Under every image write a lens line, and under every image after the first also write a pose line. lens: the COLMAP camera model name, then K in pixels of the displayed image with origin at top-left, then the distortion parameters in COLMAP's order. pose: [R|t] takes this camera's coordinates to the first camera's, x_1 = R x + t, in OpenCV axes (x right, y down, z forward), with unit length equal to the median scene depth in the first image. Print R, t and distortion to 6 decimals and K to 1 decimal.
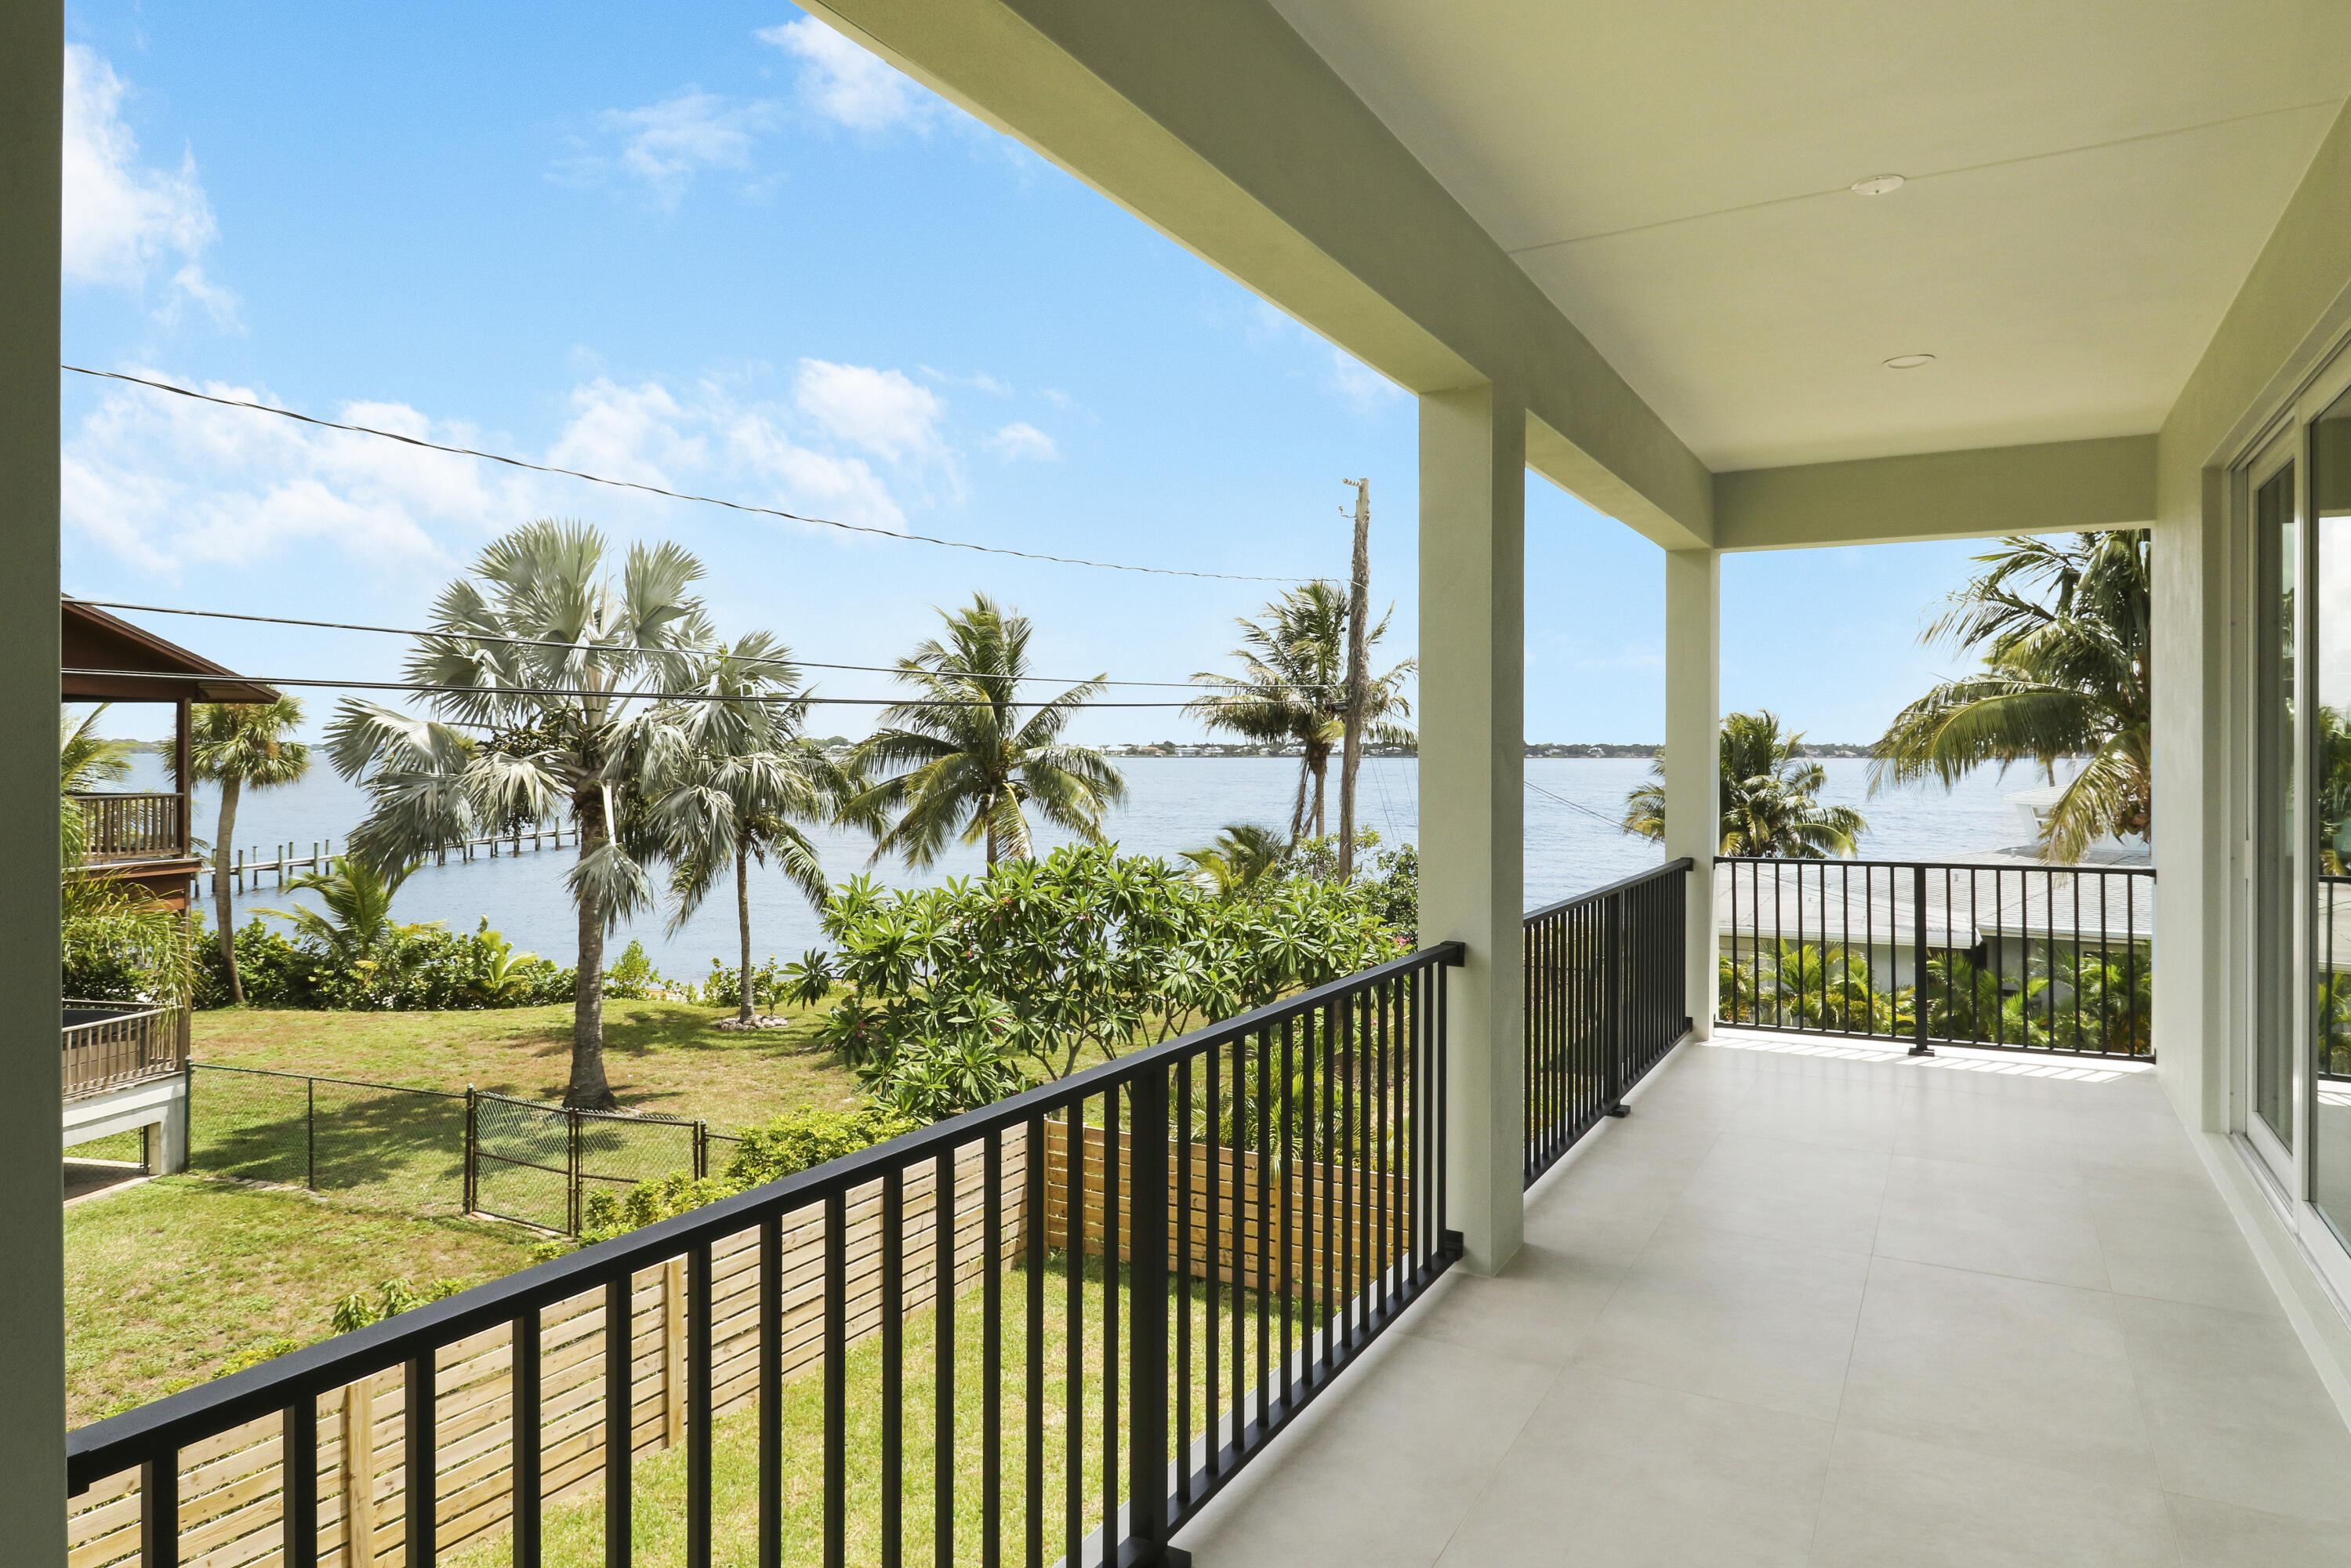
lens RADIAL K [[1423.8, 0, 1166.2], [0, 1423.8, 758.5], [0, 0, 1]] dist [0.026081, -0.004035]
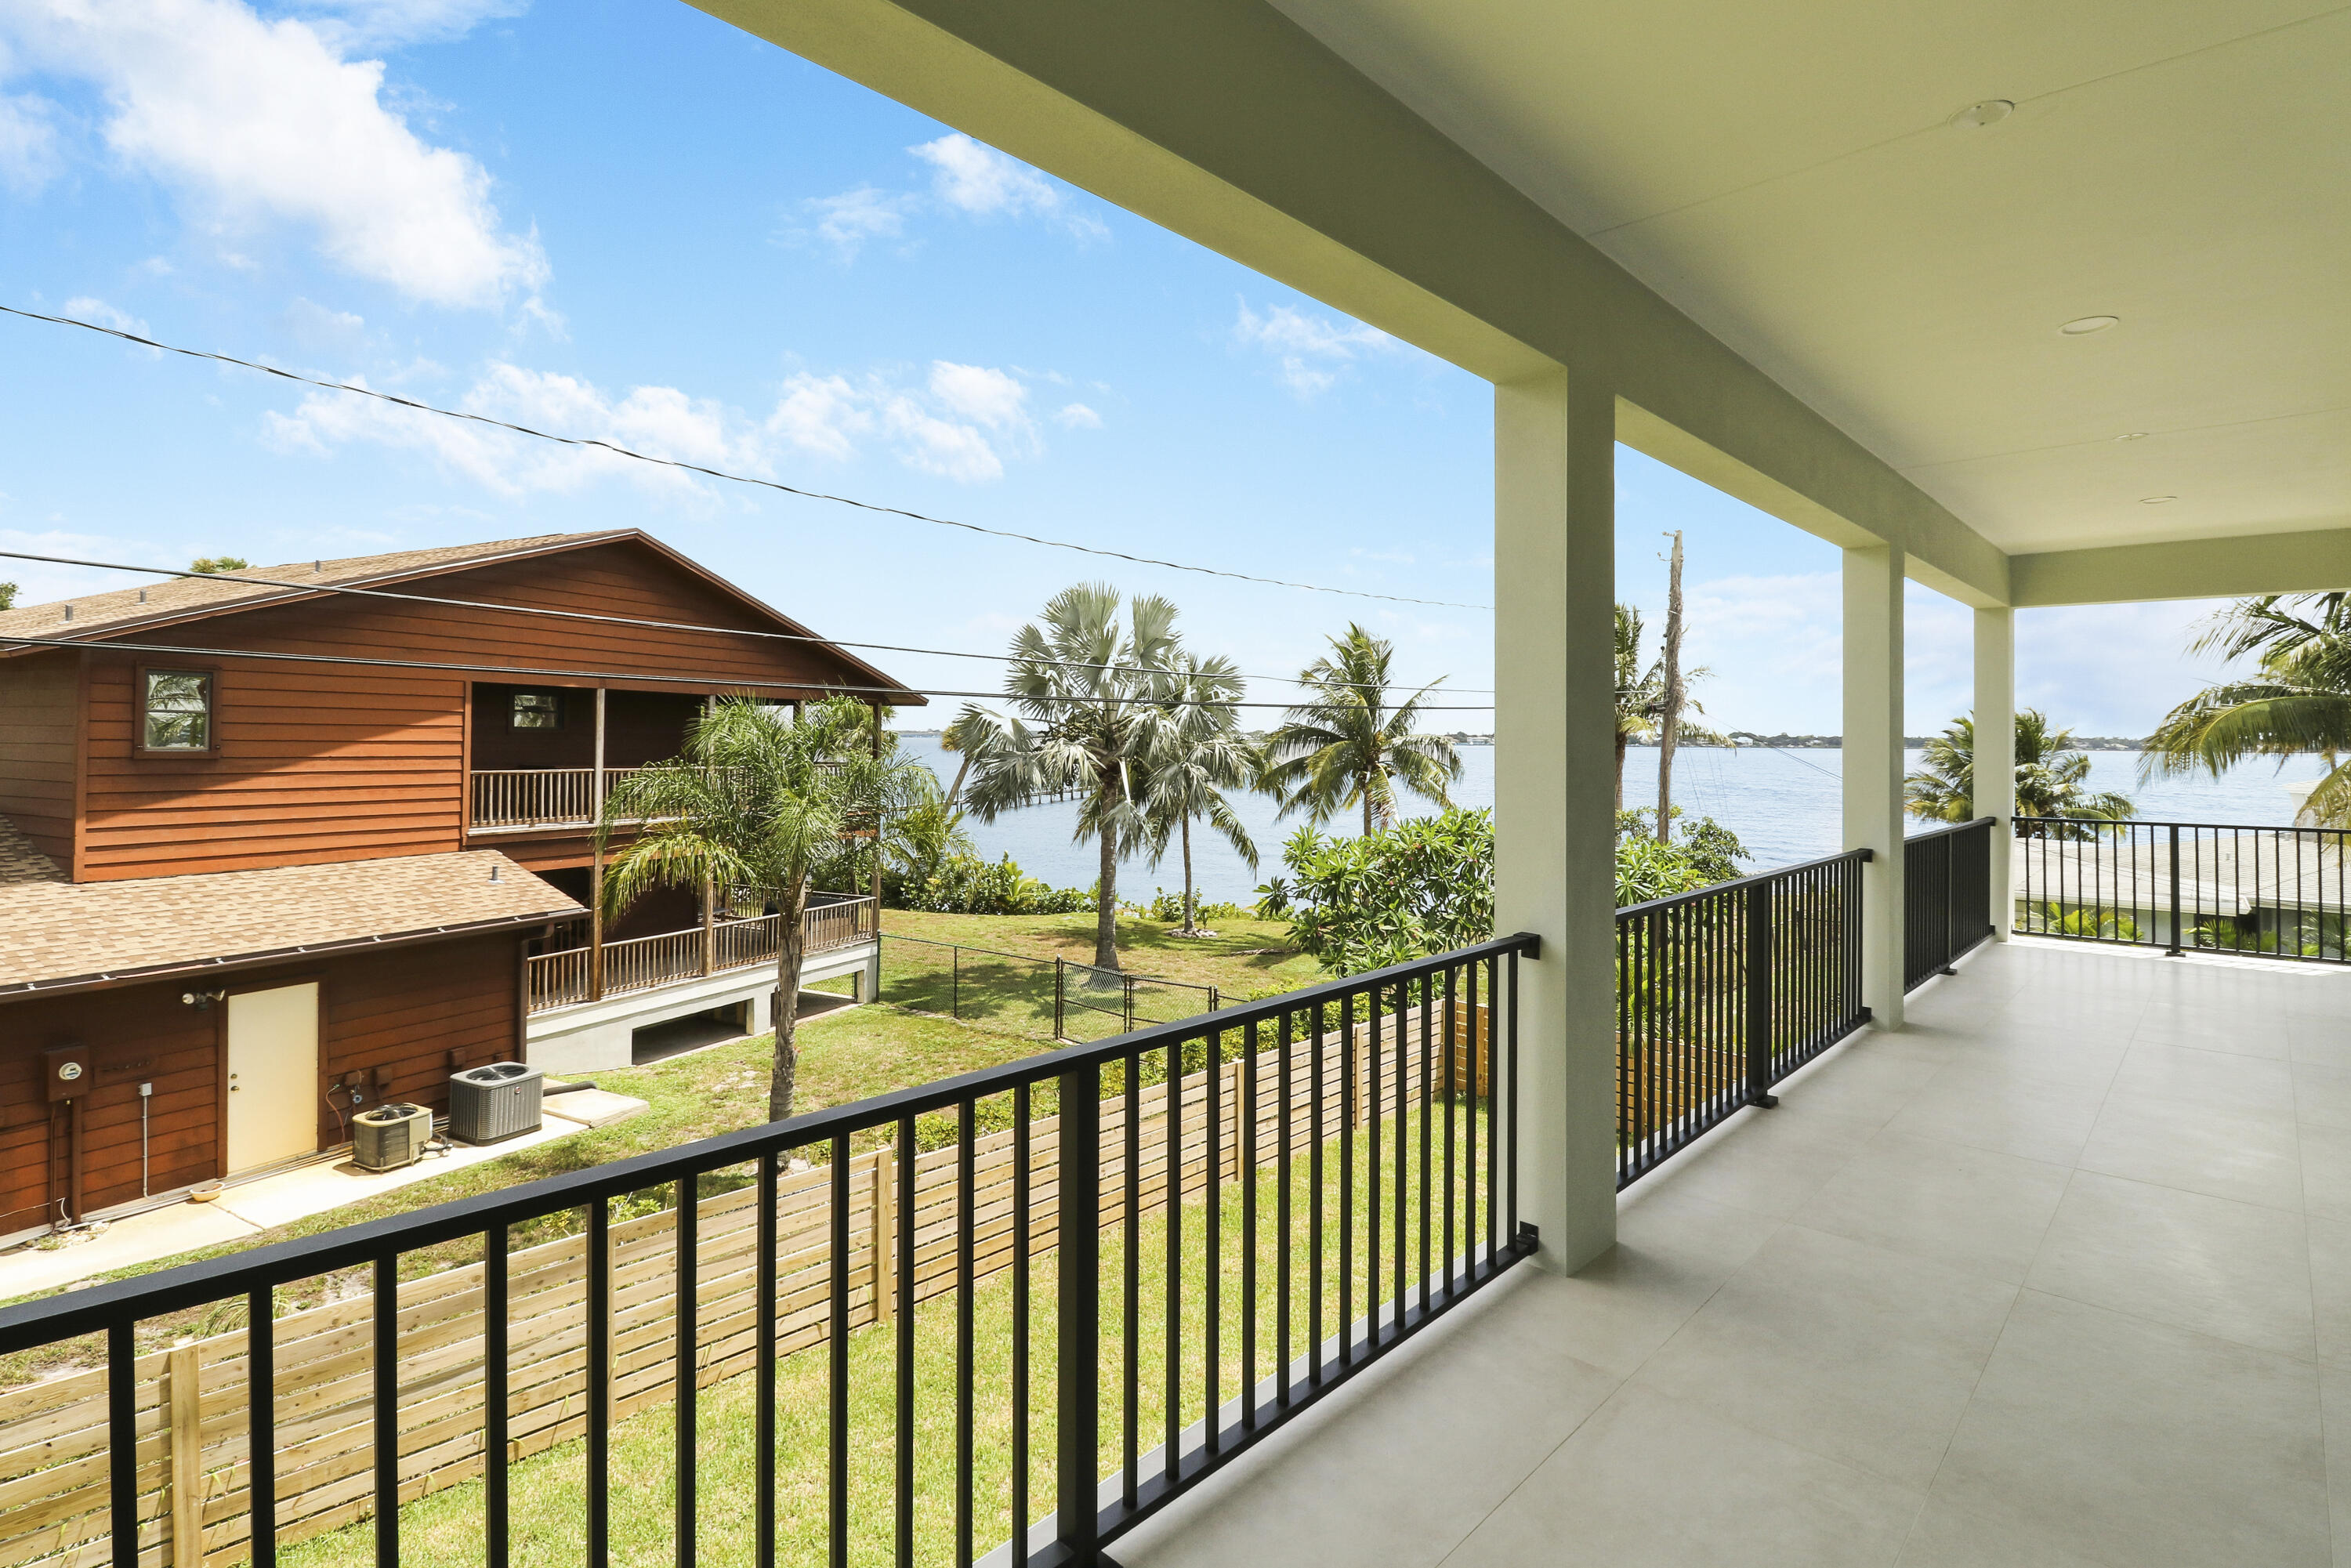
lens RADIAL K [[1128.4, 0, 1172.5], [0, 1128.4, 732.5], [0, 0, 1]] dist [0.002410, -0.002953]
pose [[0.968252, 0.004851, -0.249929, -0.052725], [-0.007525, 0.999924, -0.009743, 0.000006], [0.249863, 0.011314, 0.968215, -0.111106]]
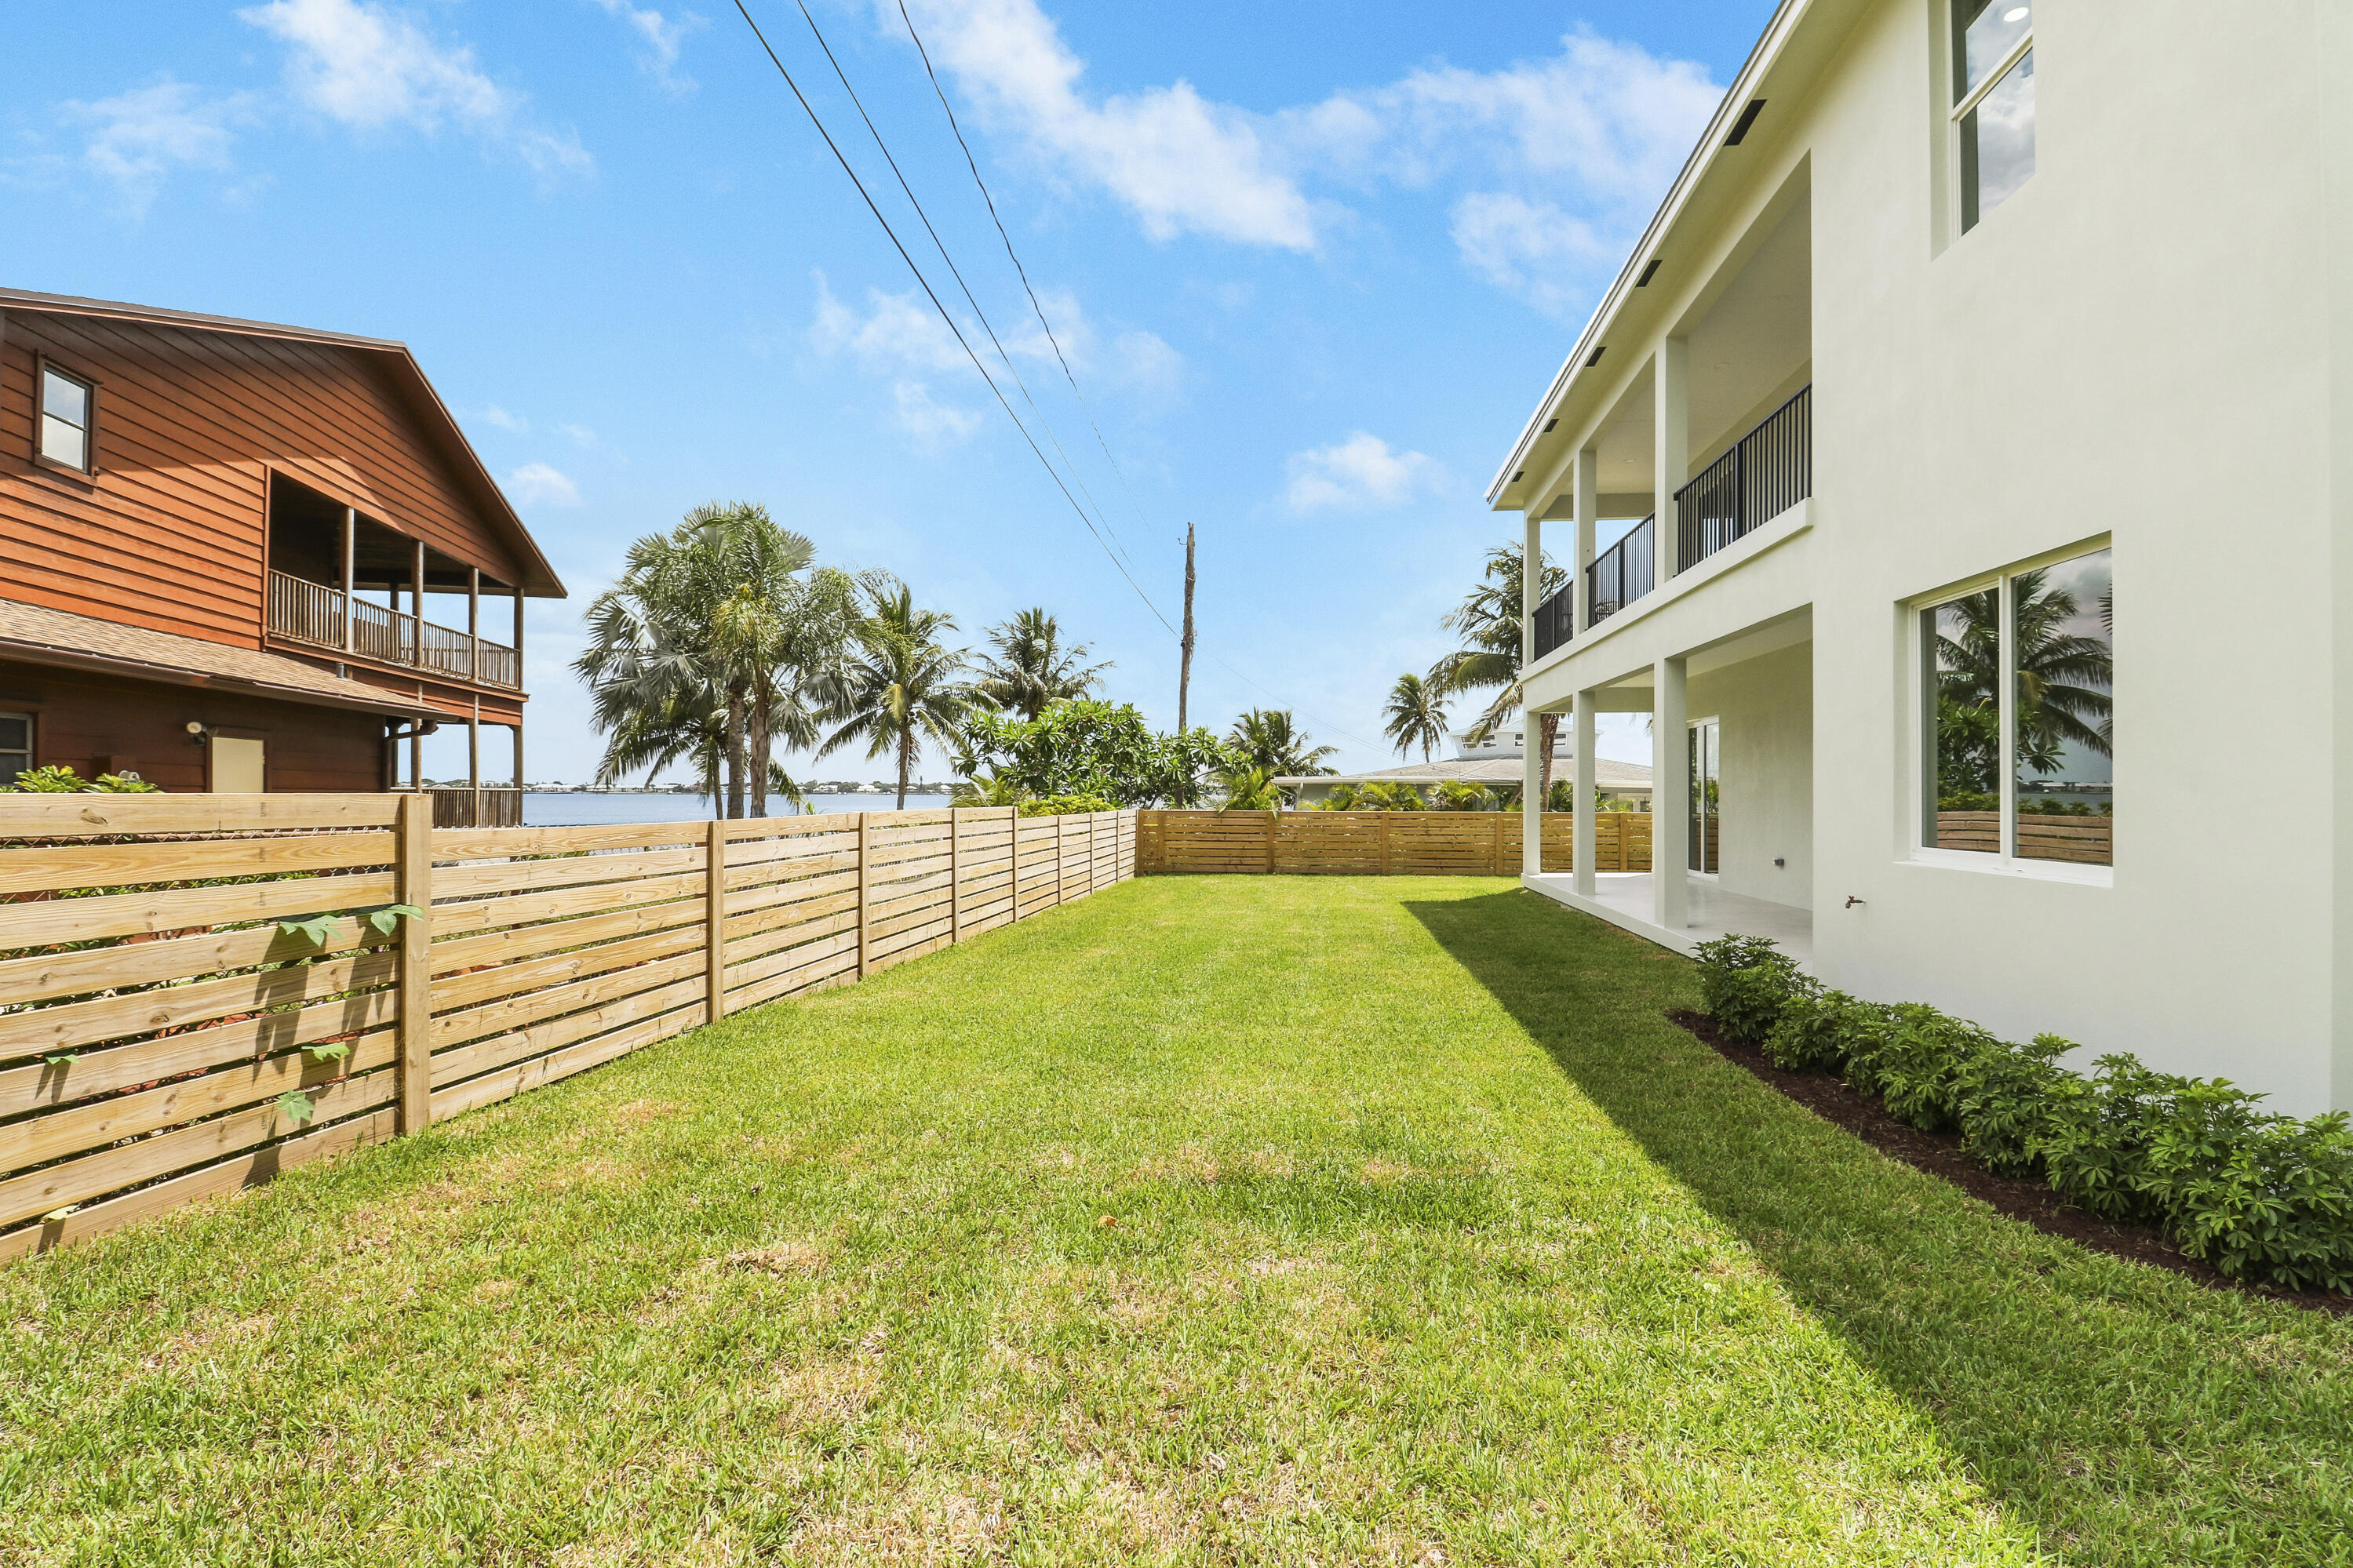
lens RADIAL K [[1129.3, 0, 1188.6], [0, 1129.3, 784.6], [0, 0, 1]] dist [0.002410, -0.002953]
pose [[0.915379, 0.008166, 0.402511, -0.467927], [-0.002718, 0.999897, -0.014105, 0.166453], [-0.402585, 0.011818, 0.915306, -0.350614]]
